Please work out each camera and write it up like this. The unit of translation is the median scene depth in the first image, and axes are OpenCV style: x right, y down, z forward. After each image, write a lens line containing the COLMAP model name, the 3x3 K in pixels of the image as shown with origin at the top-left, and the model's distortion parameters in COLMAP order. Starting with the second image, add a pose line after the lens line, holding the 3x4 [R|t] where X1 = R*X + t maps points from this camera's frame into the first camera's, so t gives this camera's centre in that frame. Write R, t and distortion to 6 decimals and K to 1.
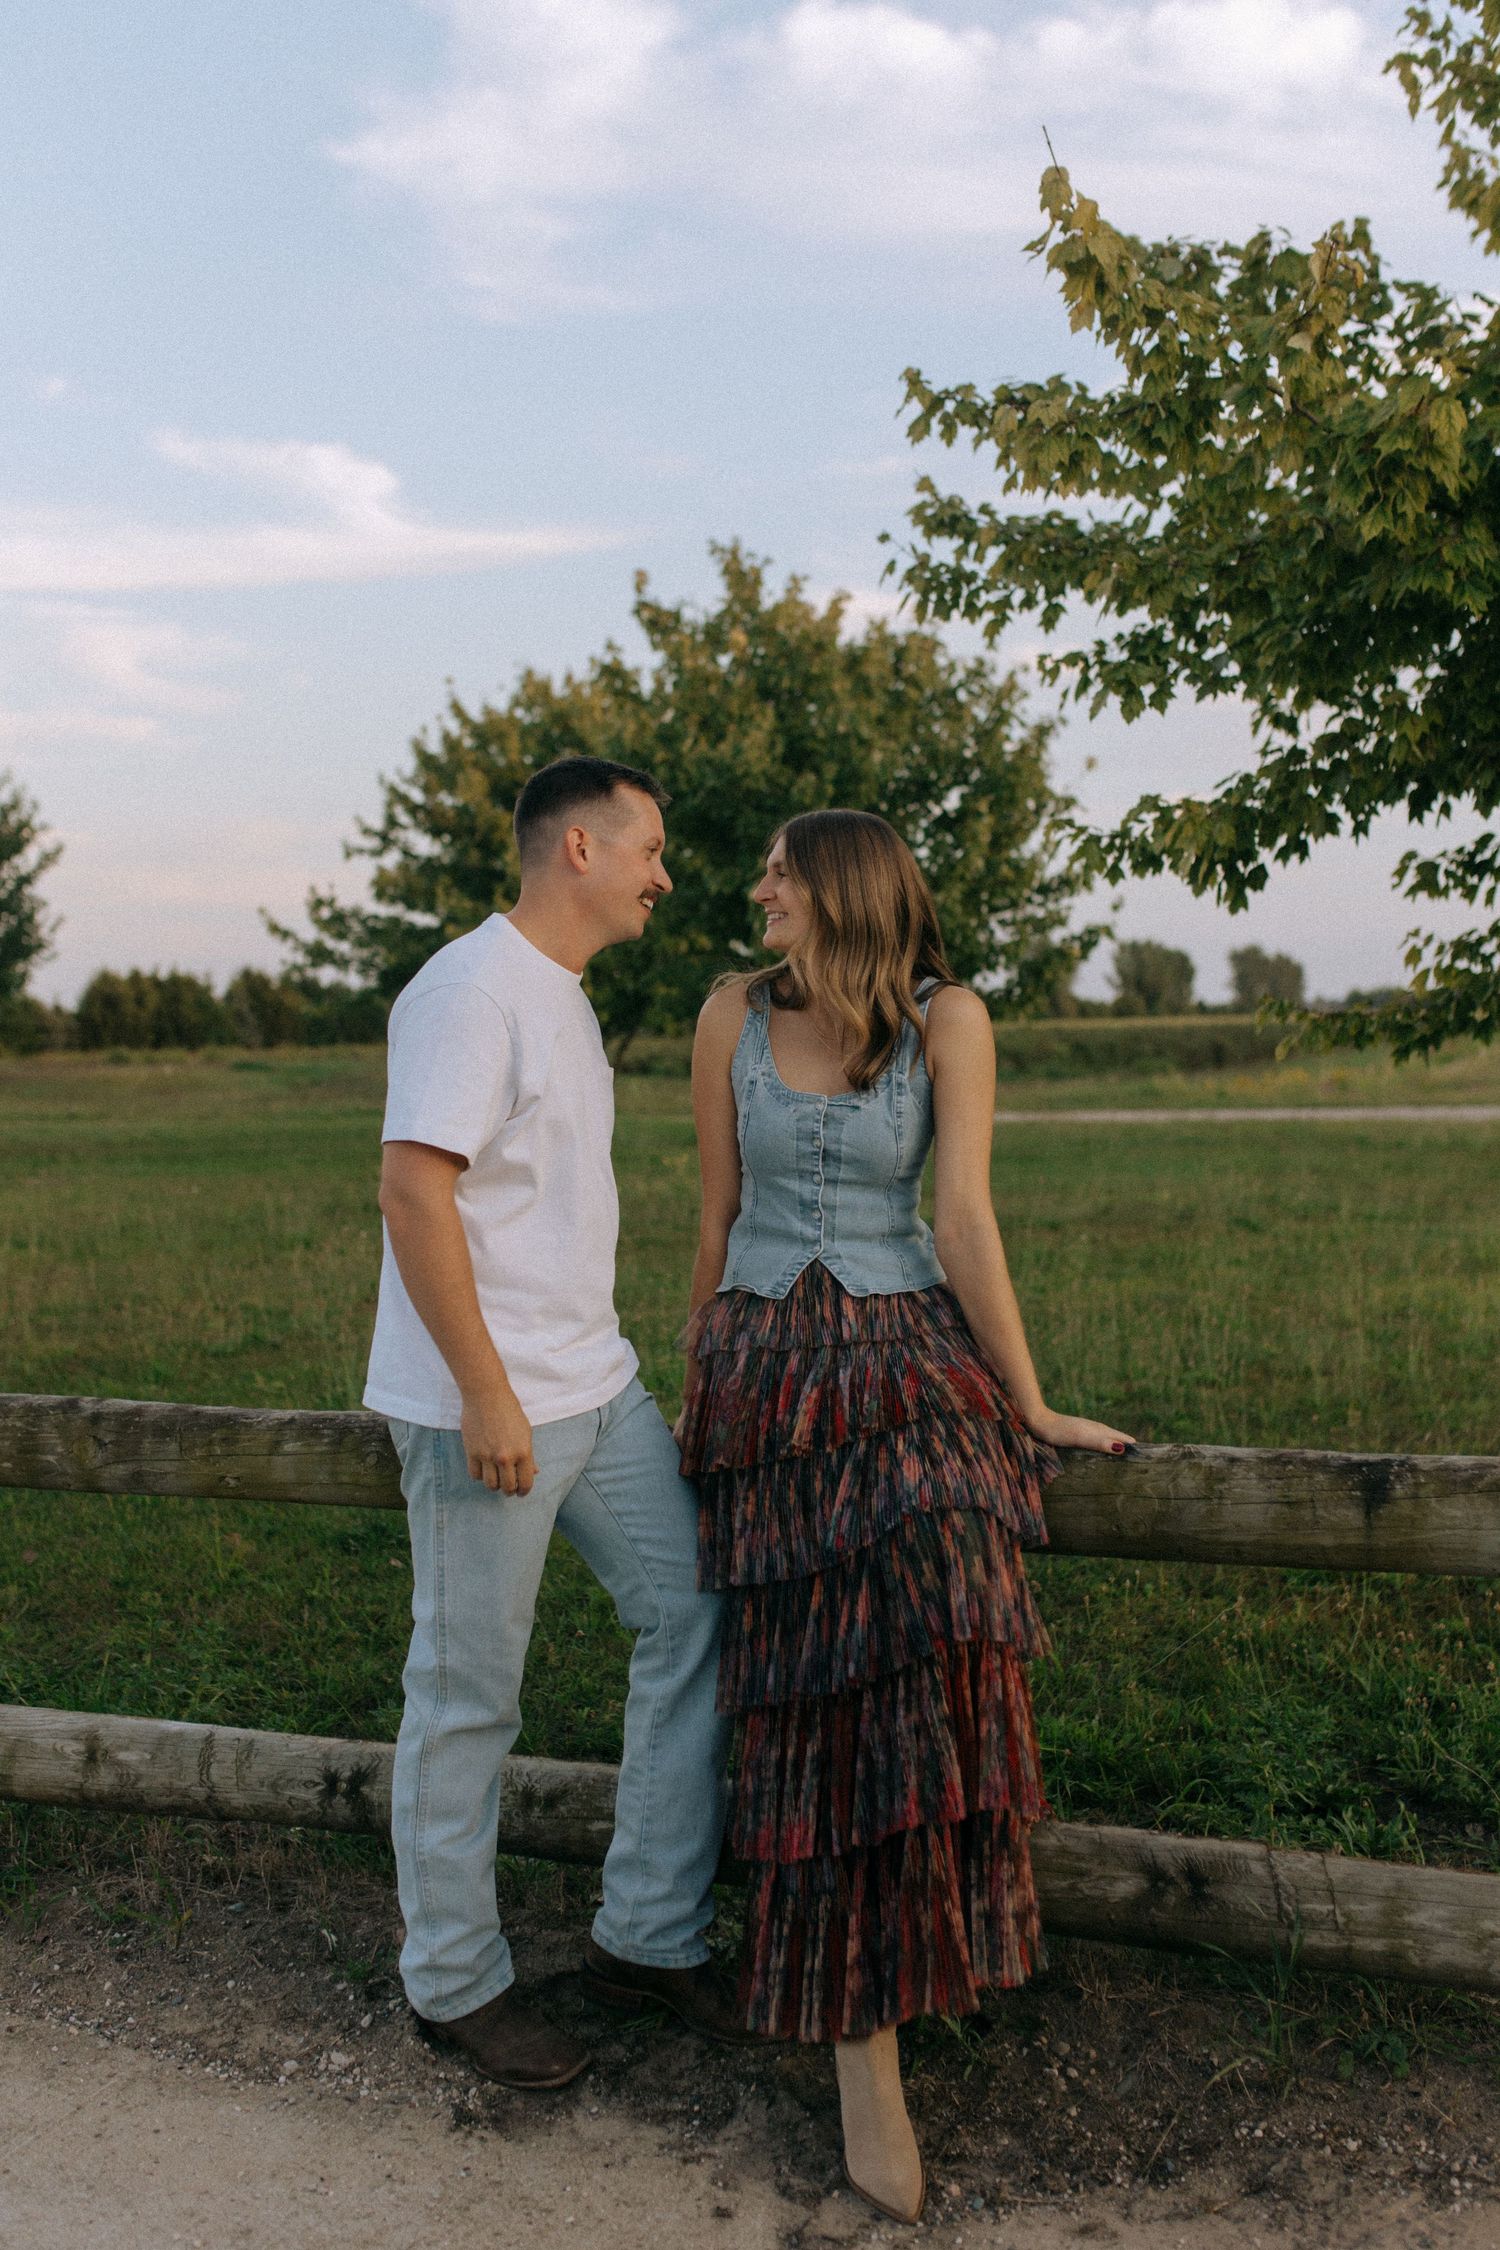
lens RADIAL K [[2247.5, 0, 736.4], [0, 2247.5, 1119.6], [0, 0, 1]] dist [0.000132, 0.007955]
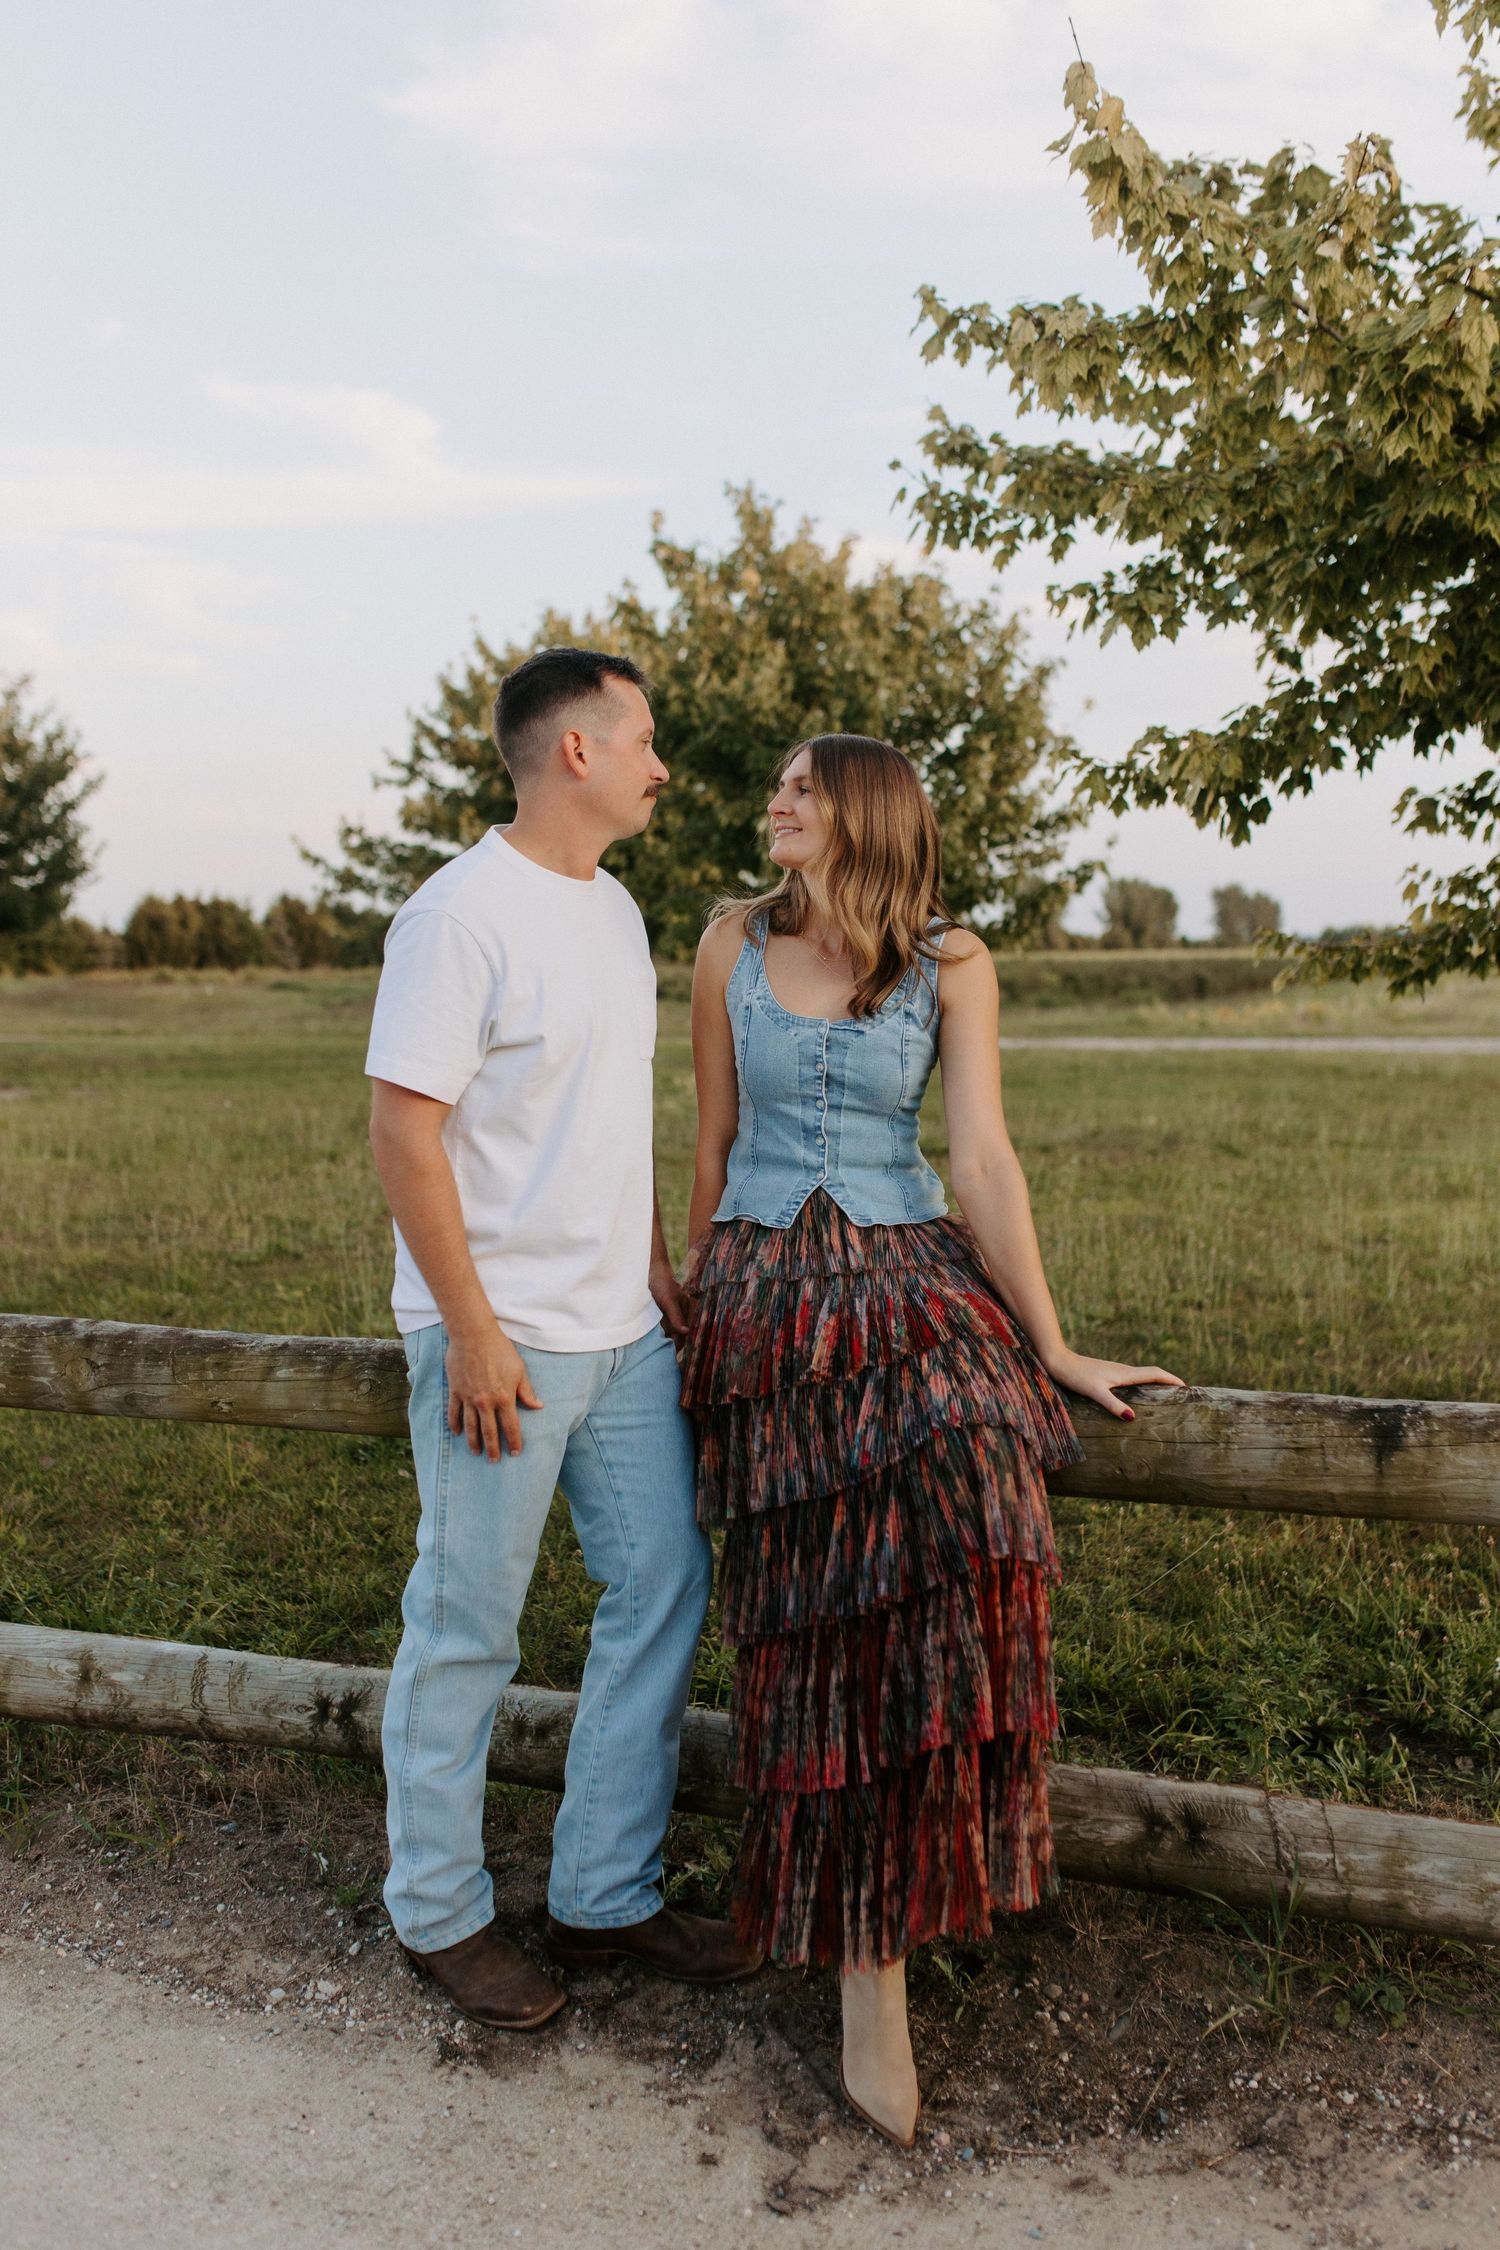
lens RADIAL K [[2108.9, 0, 743.2], [0, 2108.9, 1138.0], [0, 0, 1]] dist [0.004647, -0.001241]
pose [[0.999926, 0.012158, -0.000303, 0.001043], [-0.012131, 0.998897, 0.045371, -0.000663], [0.000854, -0.045364, 0.998970, 0.025372]]
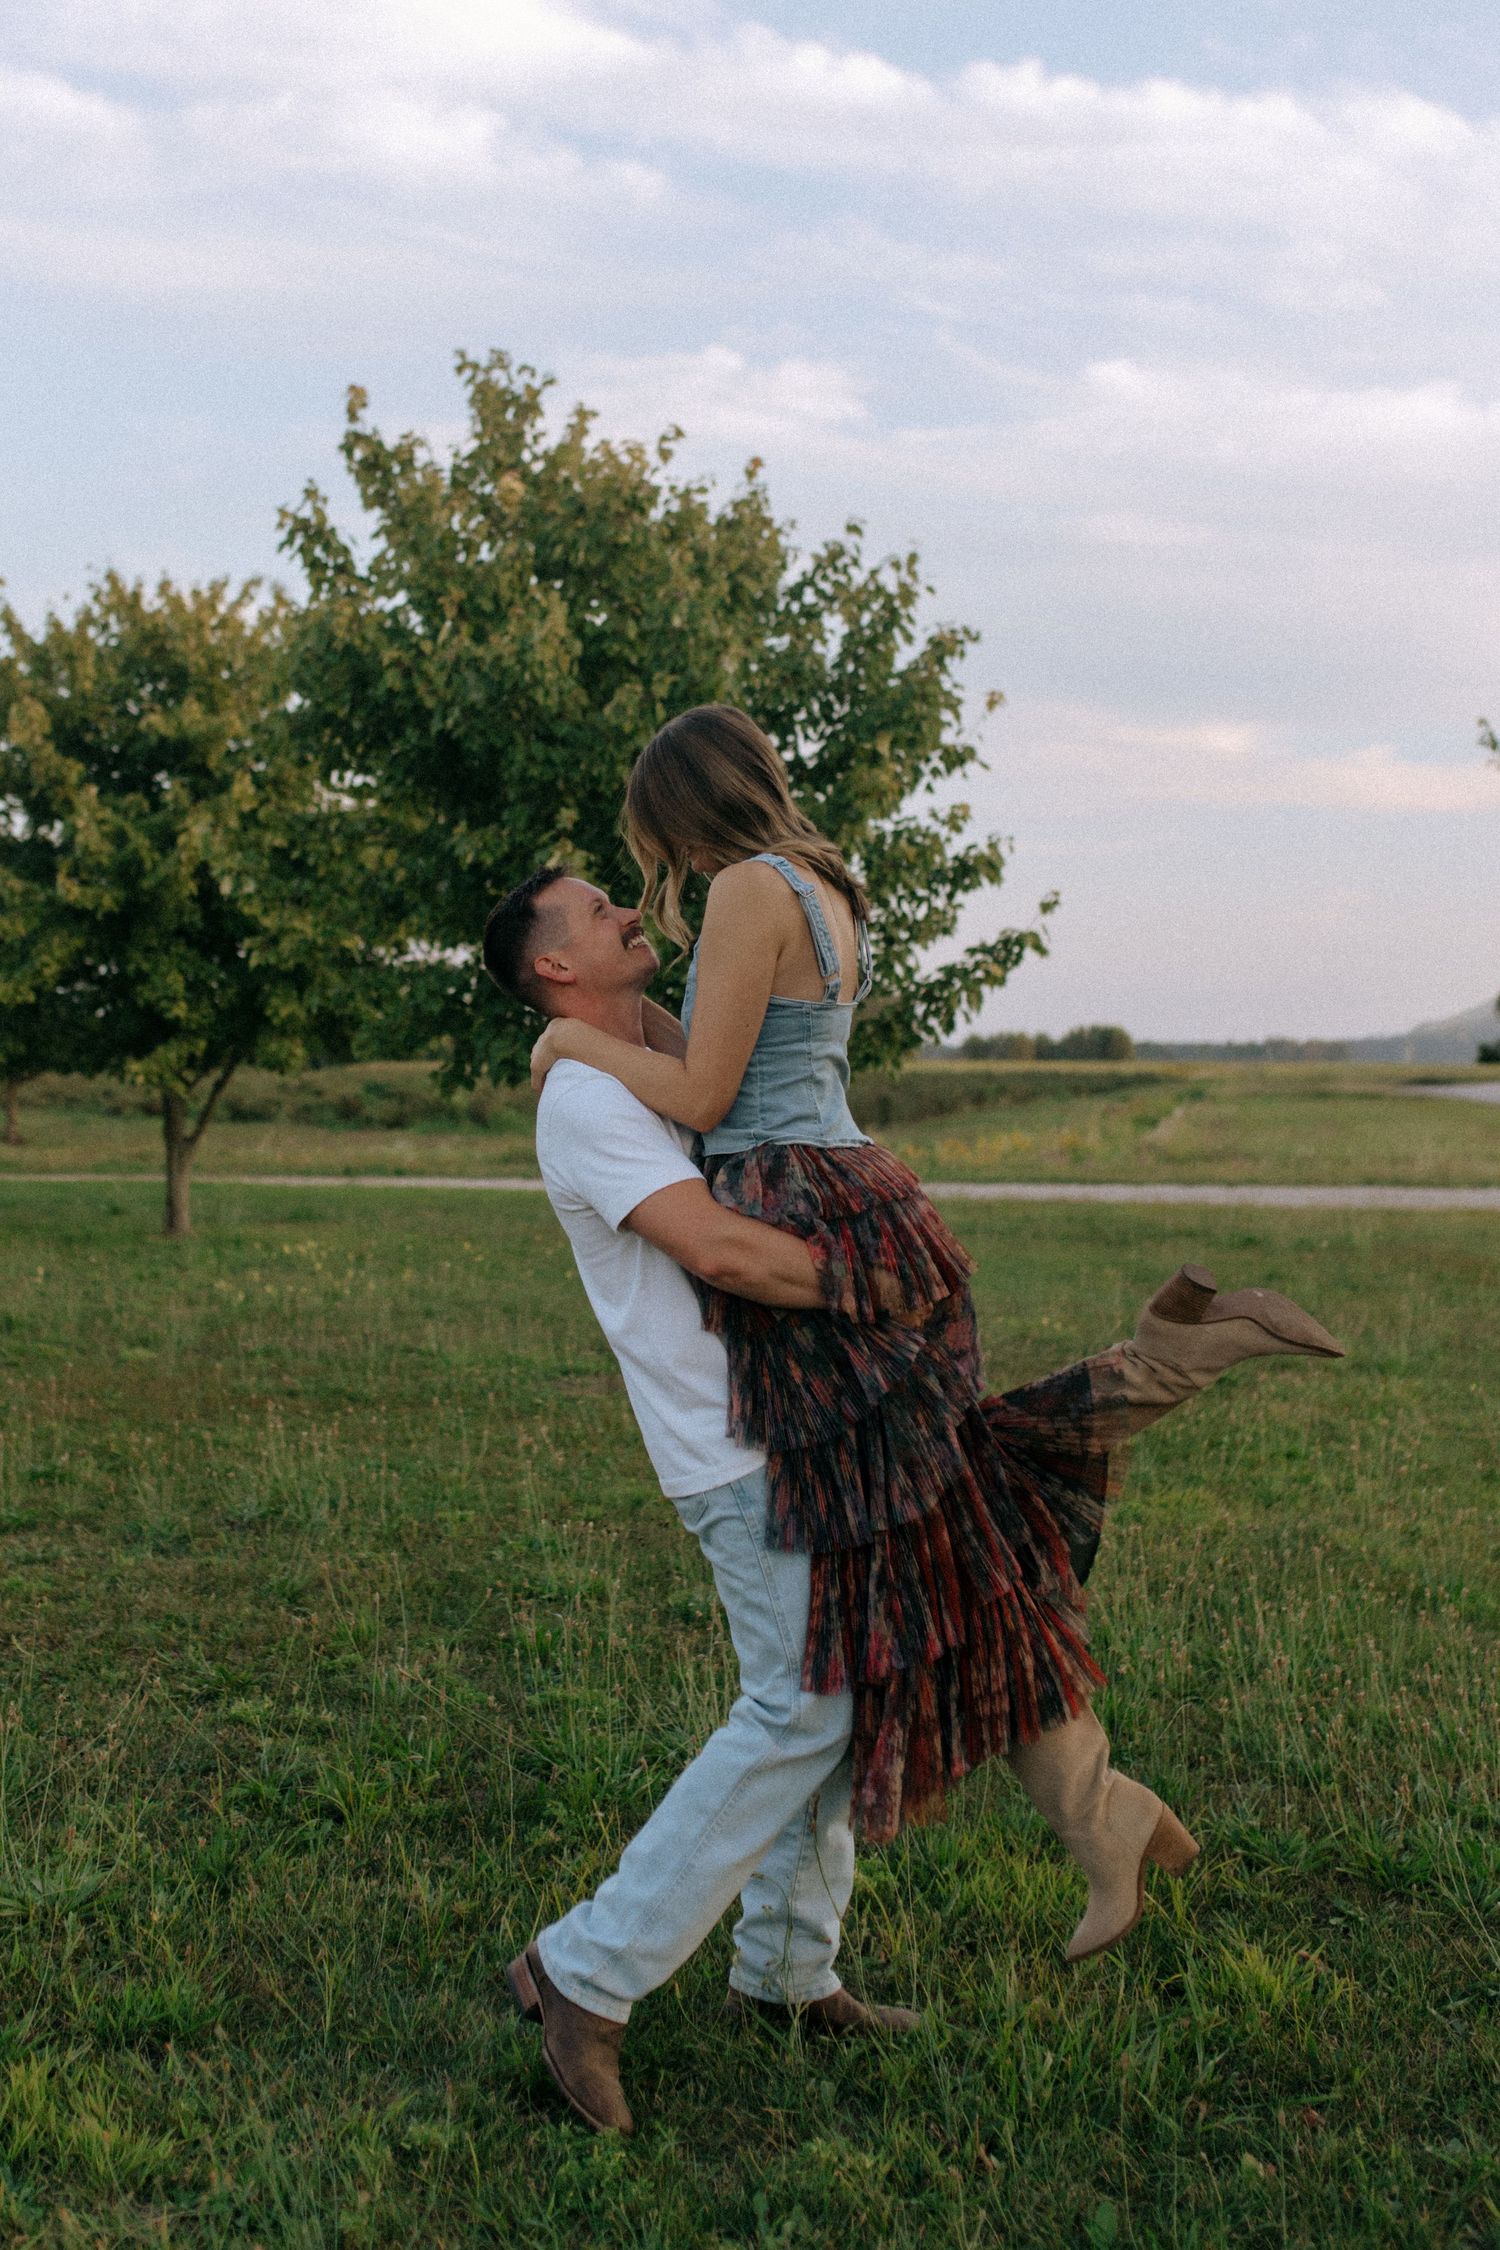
lens RADIAL K [[2639.7, 0, 581.7], [0, 2639.7, 935.2], [0, 0, 1]] dist [0.000410, -0.013284]
pose [[0.992126, 0.032361, 0.120994, -0.096189], [-0.021354, 0.995605, -0.091185, -0.014526], [-0.123413, 0.087883, 0.988456, 0.326296]]
